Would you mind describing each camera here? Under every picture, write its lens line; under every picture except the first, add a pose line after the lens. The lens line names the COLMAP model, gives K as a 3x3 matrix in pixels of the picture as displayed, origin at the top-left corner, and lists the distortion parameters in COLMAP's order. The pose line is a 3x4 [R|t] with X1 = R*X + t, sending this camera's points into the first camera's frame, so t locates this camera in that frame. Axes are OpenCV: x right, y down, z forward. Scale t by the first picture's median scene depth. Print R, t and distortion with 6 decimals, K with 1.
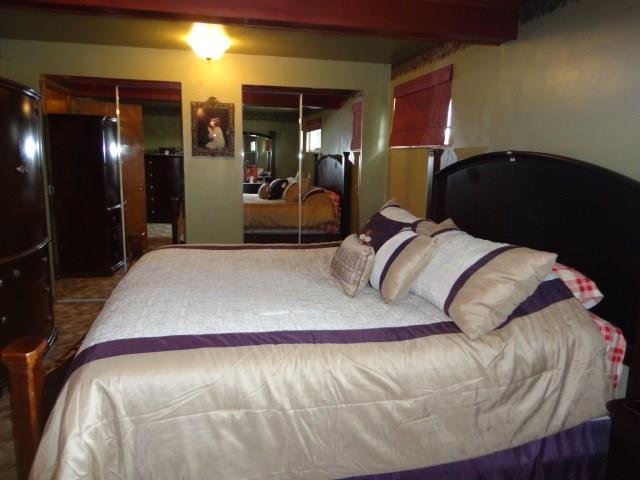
lens RADIAL K [[469.3, 0, 320.4], [0, 469.3, 238.6], [0, 0, 1]] dist [0.036916, -0.001968]
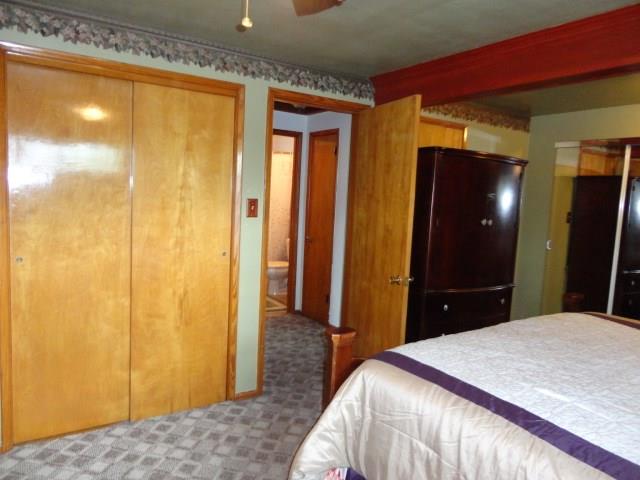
lens RADIAL K [[469.3, 0, 320.4], [0, 469.3, 238.6], [0, 0, 1]] dist [0.036916, -0.001968]
pose [[0.397559, 0.089687, -0.913183, 0.625494], [-0.198293, 0.980092, 0.009930, -0.059556], [0.895894, 0.177130, 0.407429, 0.252944]]
